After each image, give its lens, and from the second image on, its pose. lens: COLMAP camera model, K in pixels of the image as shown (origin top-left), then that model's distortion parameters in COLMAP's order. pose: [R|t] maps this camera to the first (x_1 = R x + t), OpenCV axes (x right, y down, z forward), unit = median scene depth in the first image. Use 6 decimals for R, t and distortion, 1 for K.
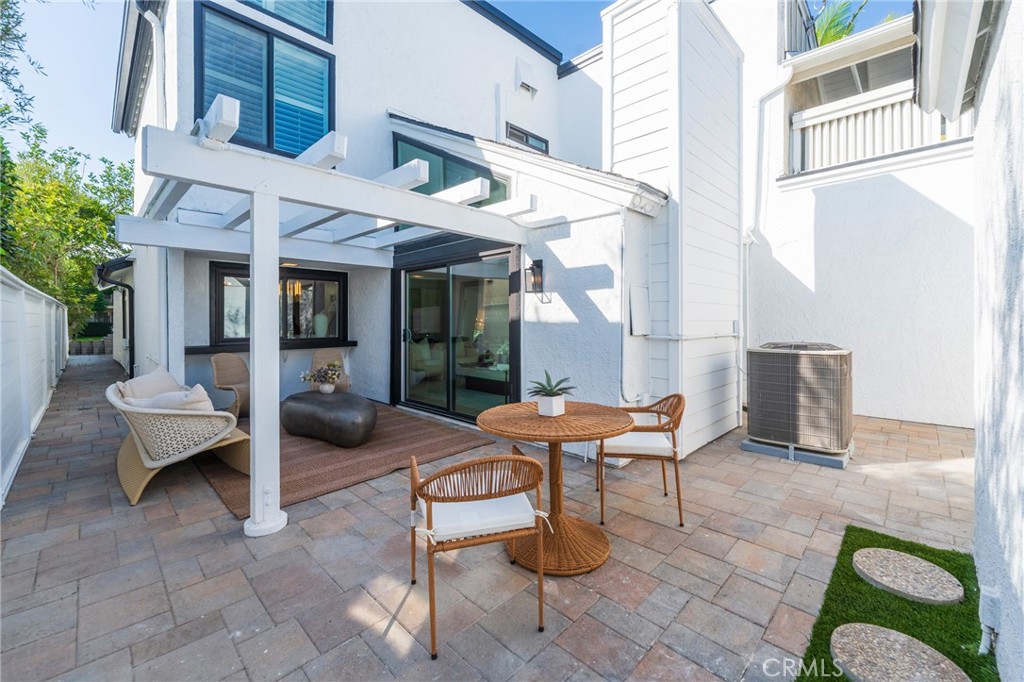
lens RADIAL K [[413.0, 0, 519.3], [0, 413.0, 321.6], [0, 0, 1]] dist [-0.000815, -0.001615]
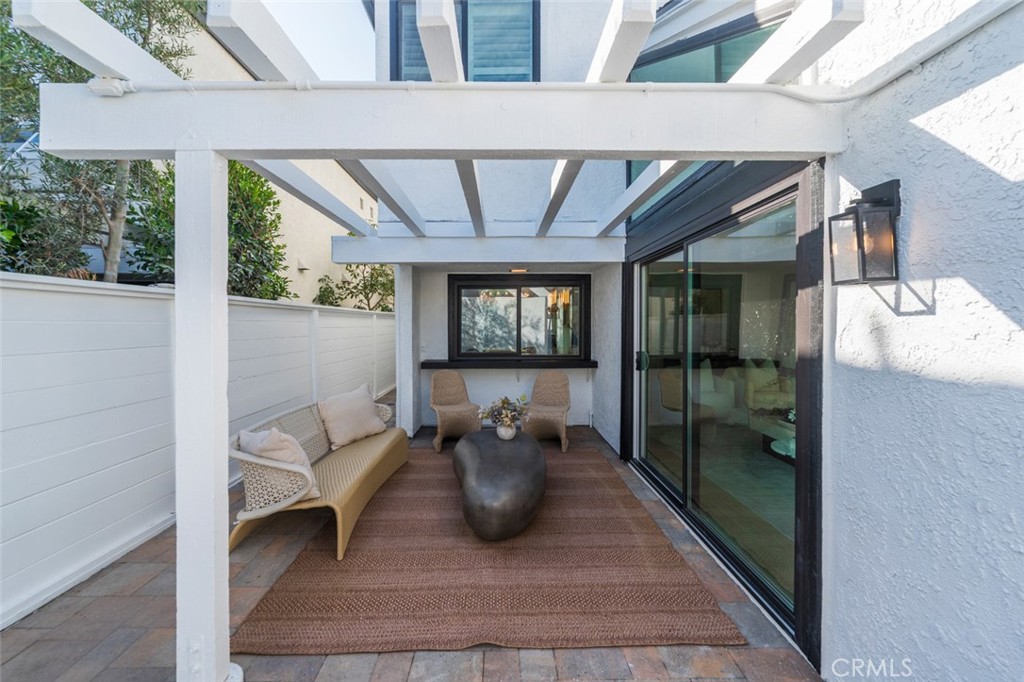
lens RADIAL K [[413.0, 0, 509.2], [0, 413.0, 330.5], [0, 0, 1]] dist [-0.000815, -0.001615]
pose [[0.698935, 0.014161, -0.715045, 0.072344], [-0.005546, 0.999881, 0.014381, -0.033742], [0.715164, -0.006085, 0.698931, 0.535793]]
